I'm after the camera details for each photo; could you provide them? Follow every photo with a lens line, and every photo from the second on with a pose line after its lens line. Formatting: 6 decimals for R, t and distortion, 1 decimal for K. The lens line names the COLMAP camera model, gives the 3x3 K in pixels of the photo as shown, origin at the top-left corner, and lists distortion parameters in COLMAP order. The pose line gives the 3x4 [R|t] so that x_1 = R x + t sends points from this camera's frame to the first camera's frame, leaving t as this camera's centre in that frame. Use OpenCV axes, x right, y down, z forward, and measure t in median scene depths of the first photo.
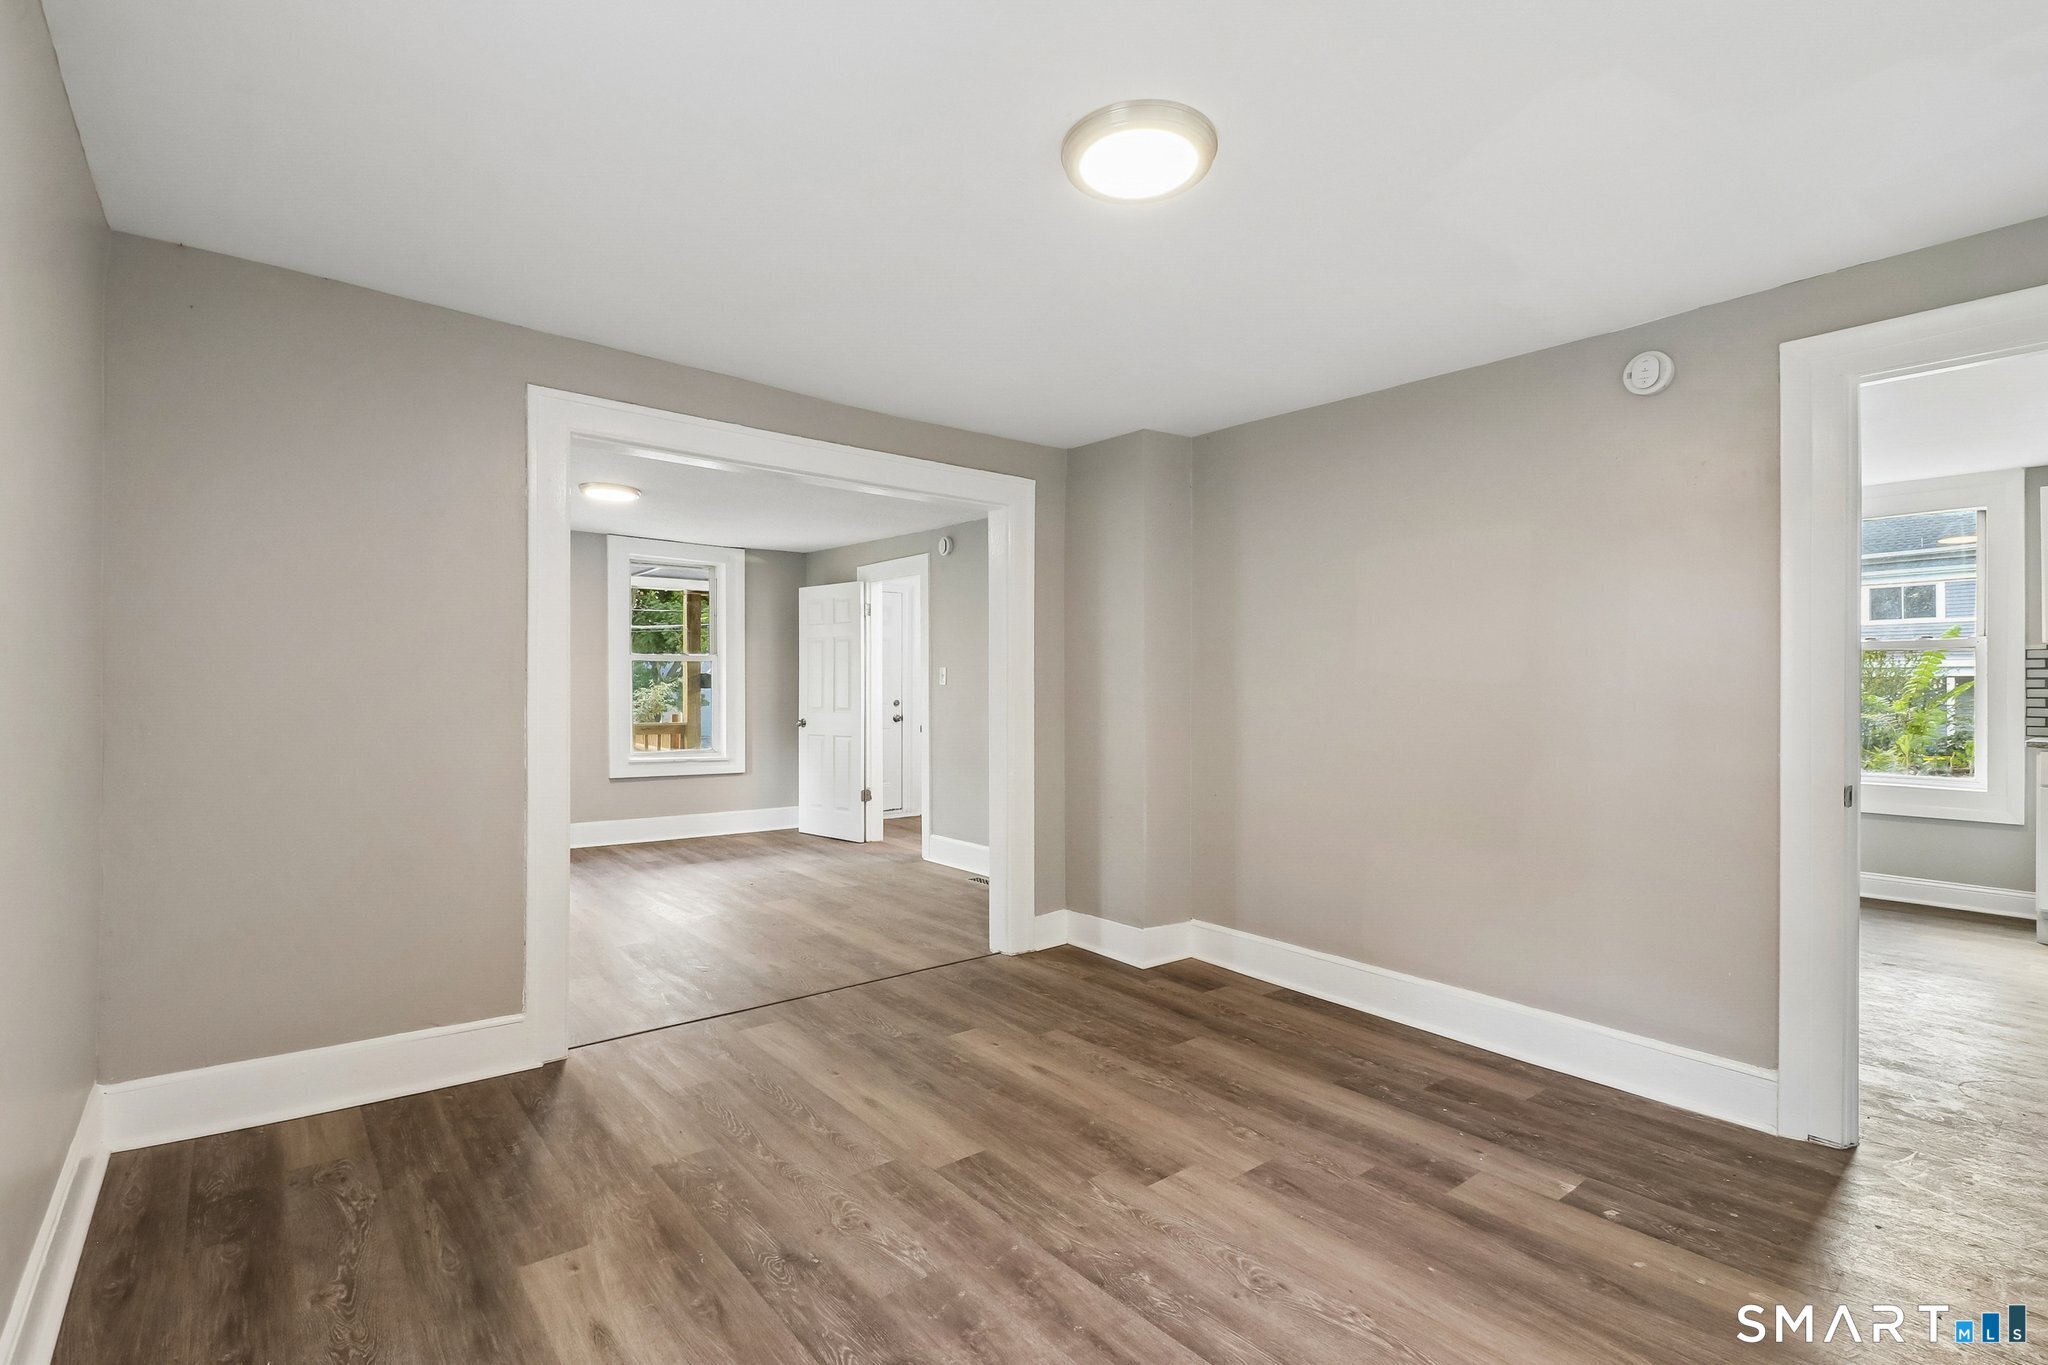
lens RADIAL K [[958.2, 0, 1007.2], [0, 958.2, 670.0], [0, 0, 1]] dist [0.000379, -0.003167]
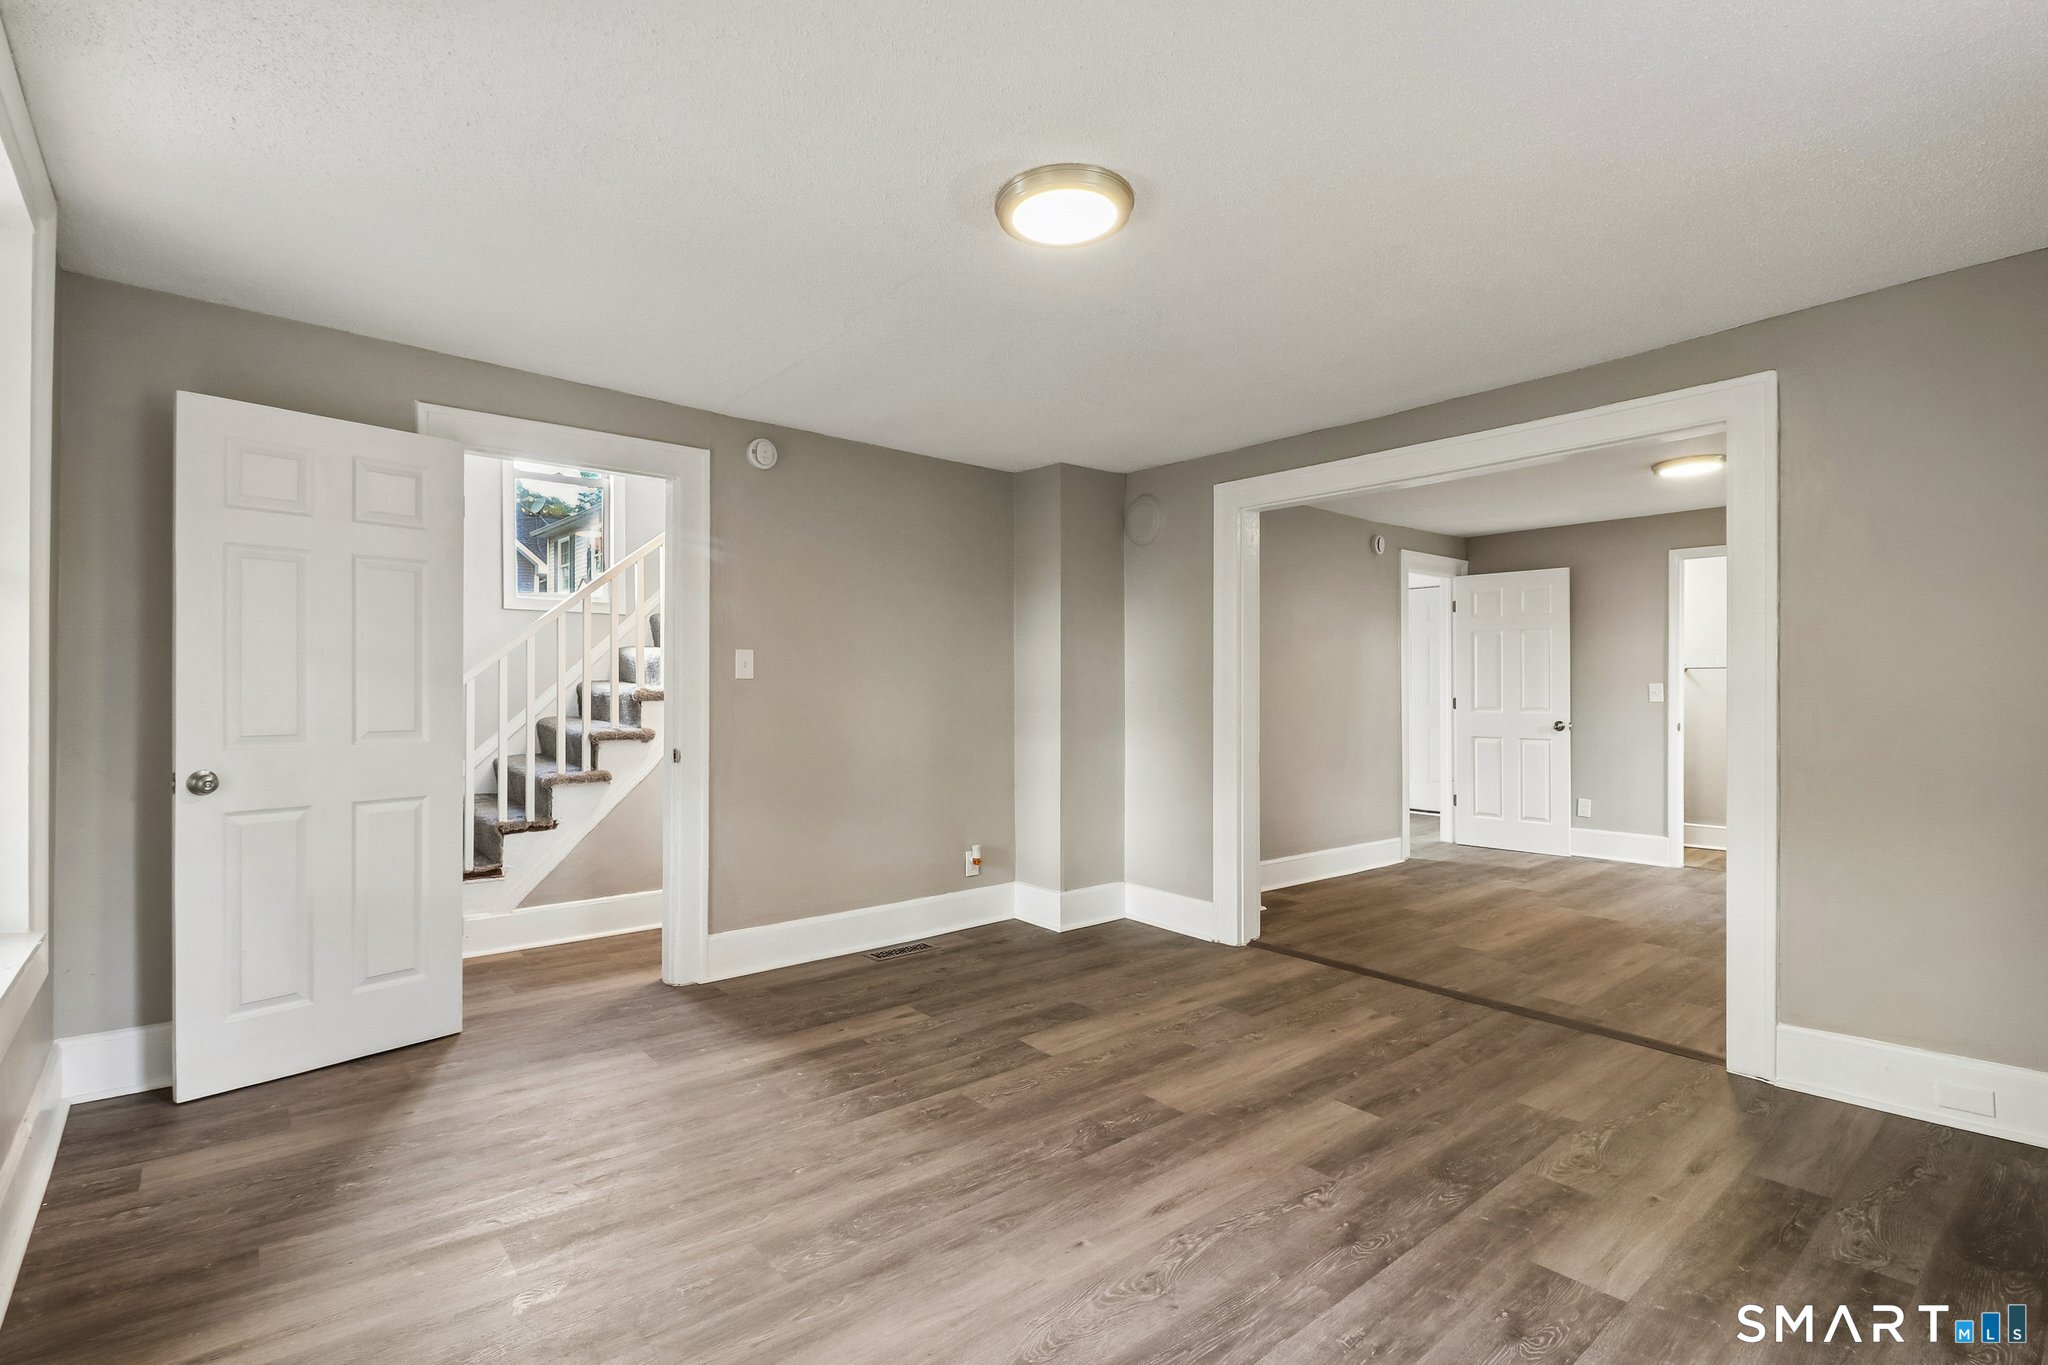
lens RADIAL K [[958.2, 0, 1026.1], [0, 958.2, 687.1], [0, 0, 1]] dist [0.000379, -0.003167]
pose [[-0.032560, -0.014708, 0.999362, -1.261416], [-0.027496, 0.999526, 0.013814, 0.015369], [-0.999092, -0.027029, -0.032949, 1.569209]]
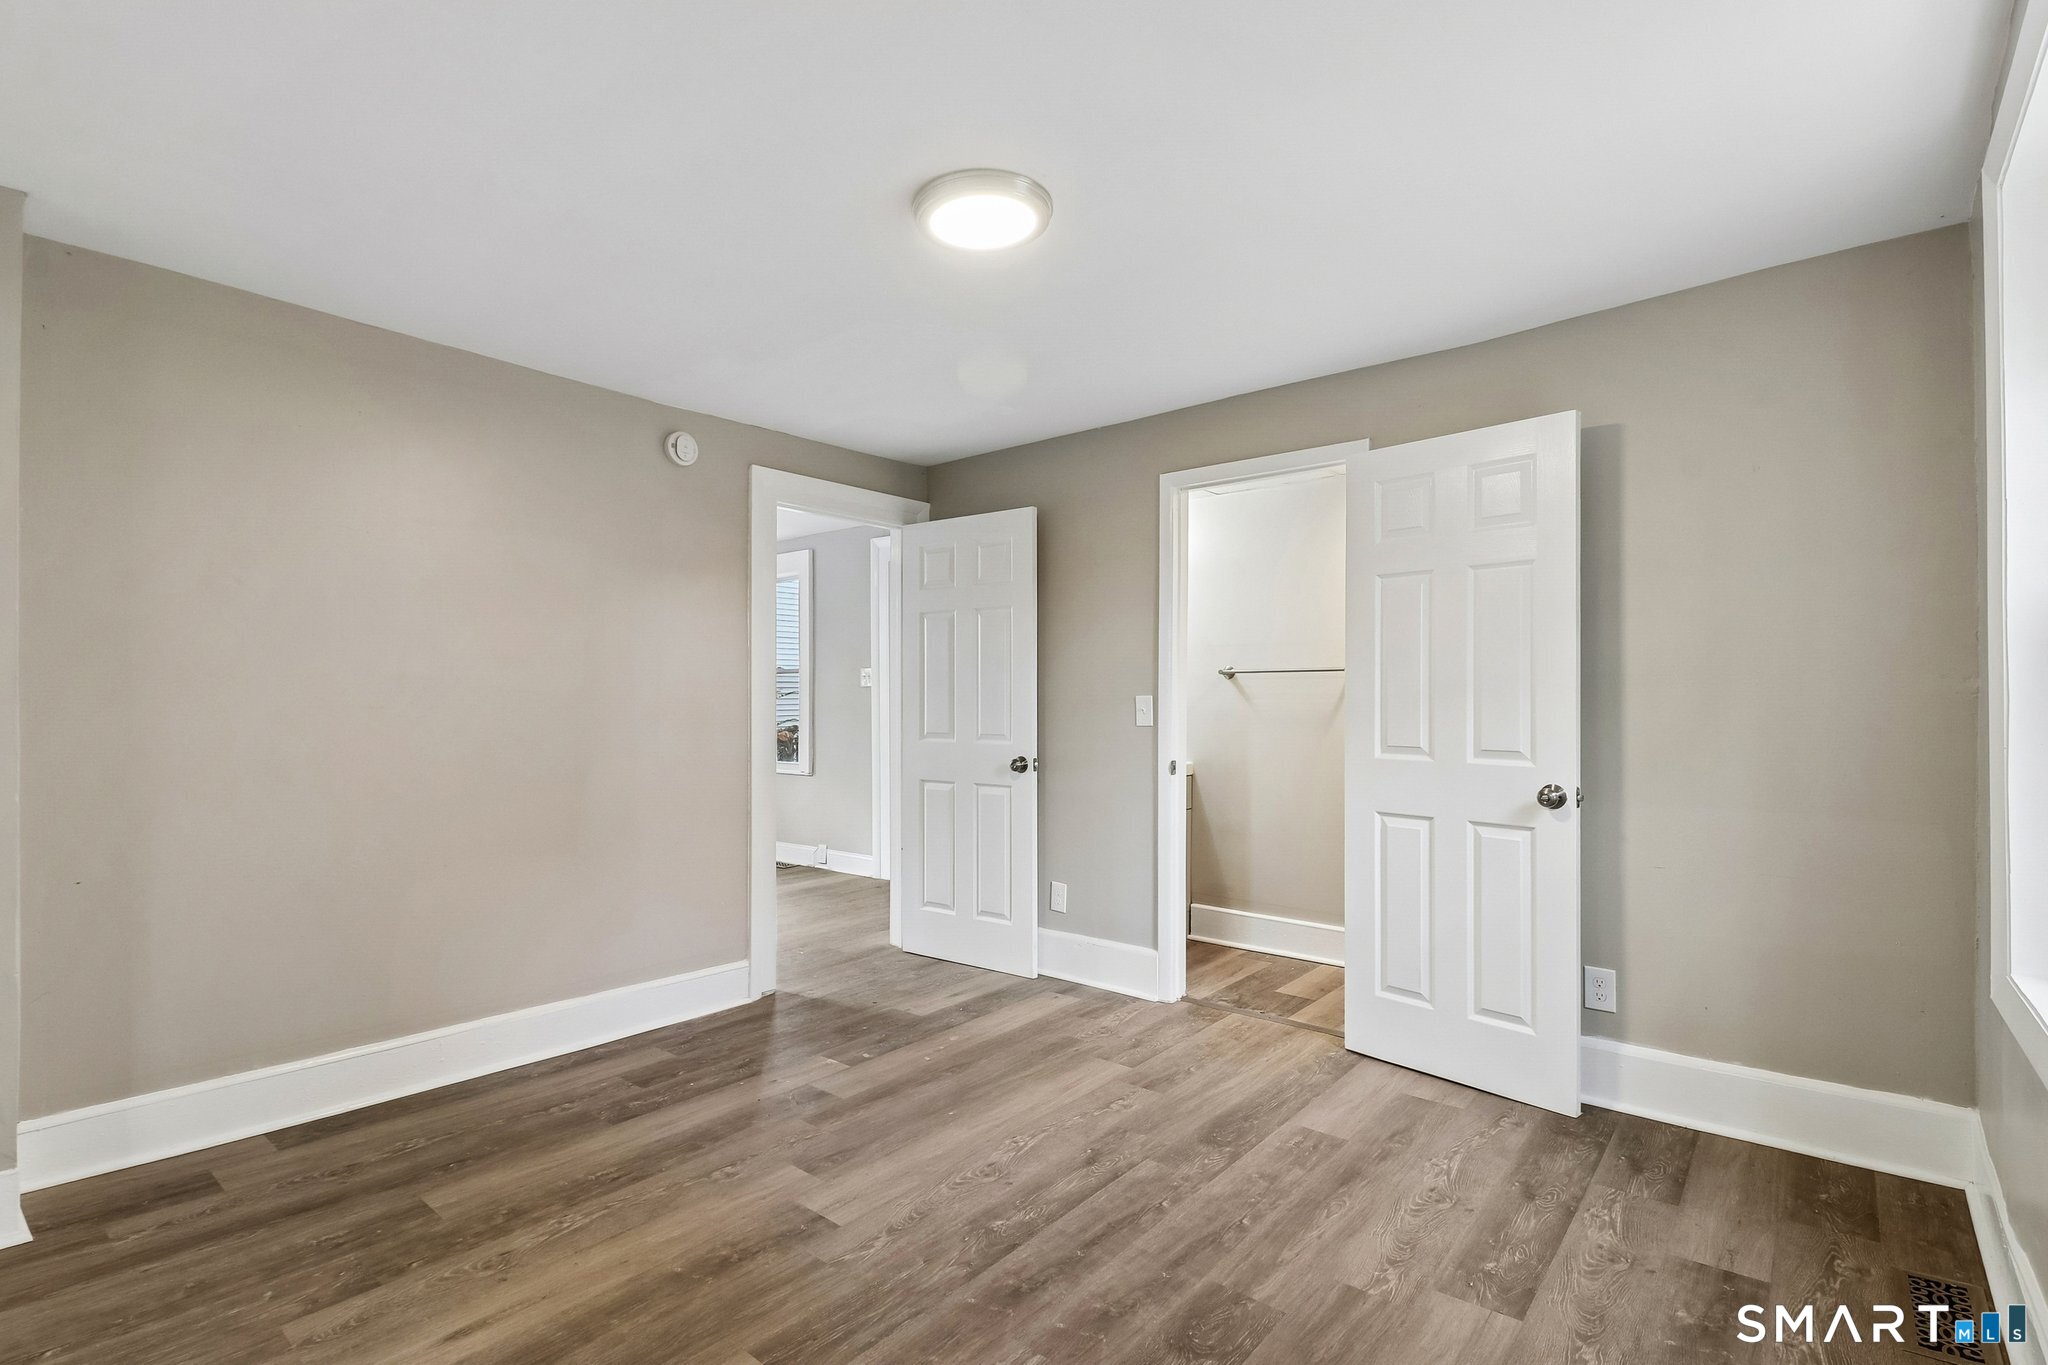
lens RADIAL K [[958.2, 0, 1006.3], [0, 958.2, 690.5], [0, 0, 1]] dist [0.000379, -0.003167]
pose [[-0.196629, 0.005419, 0.980463, -0.663049], [-0.023283, 0.999677, -0.010195, 0.011593], [-0.980201, -0.024833, -0.196439, 0.840229]]
